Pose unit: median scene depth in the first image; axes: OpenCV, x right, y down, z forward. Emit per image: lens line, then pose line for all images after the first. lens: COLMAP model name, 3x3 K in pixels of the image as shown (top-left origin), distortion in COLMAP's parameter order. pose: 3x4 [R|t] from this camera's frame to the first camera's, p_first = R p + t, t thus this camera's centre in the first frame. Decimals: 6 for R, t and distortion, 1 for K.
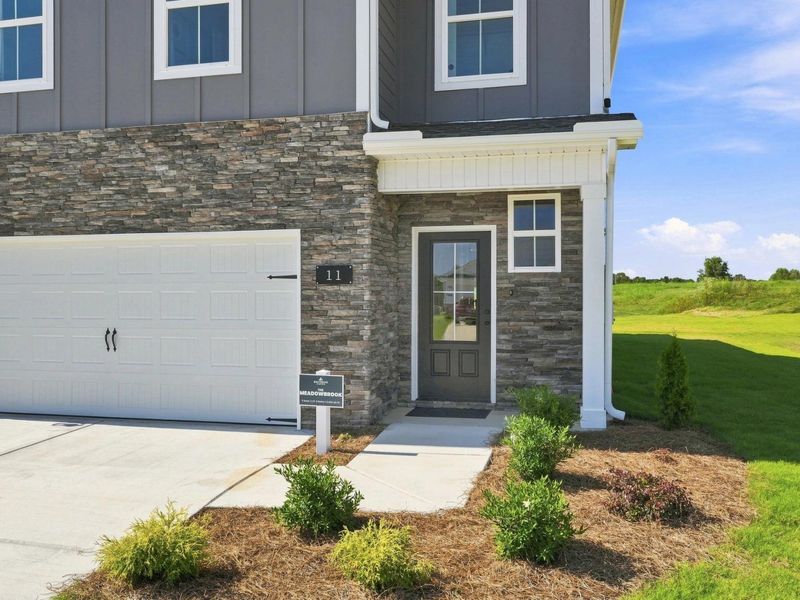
lens RADIAL K [[729.6, 0, 391.9], [0, 729.6, 285.1], [0, 0, 1]] dist [-0.021137, 0.000000]
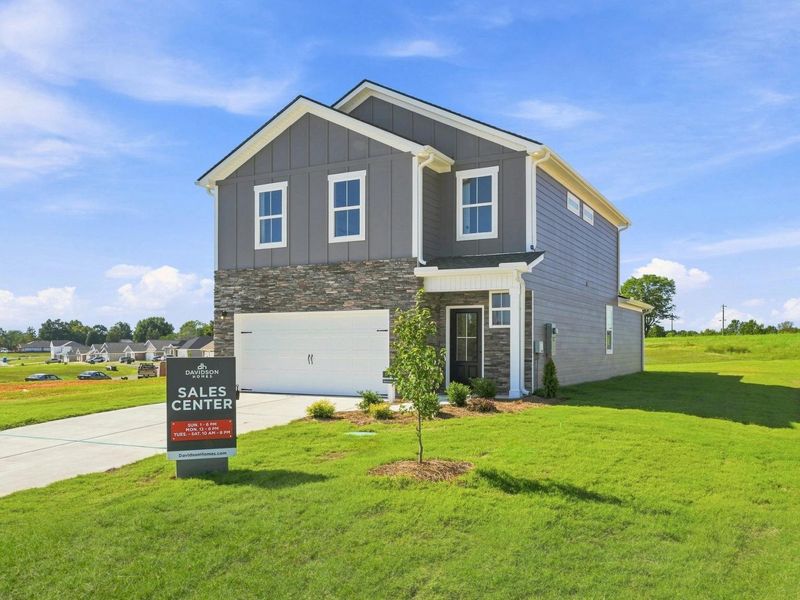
lens RADIAL K [[729.6, 0, 399.8], [0, 729.6, 301.9], [0, 0, 1]] dist [-0.021137, 0.000000]
pose [[0.968083, -0.012926, -0.250297, 0.452089], [0.001977, 0.999032, -0.043945, -0.000561], [0.250622, 0.042047, 0.967171, -1.129969]]
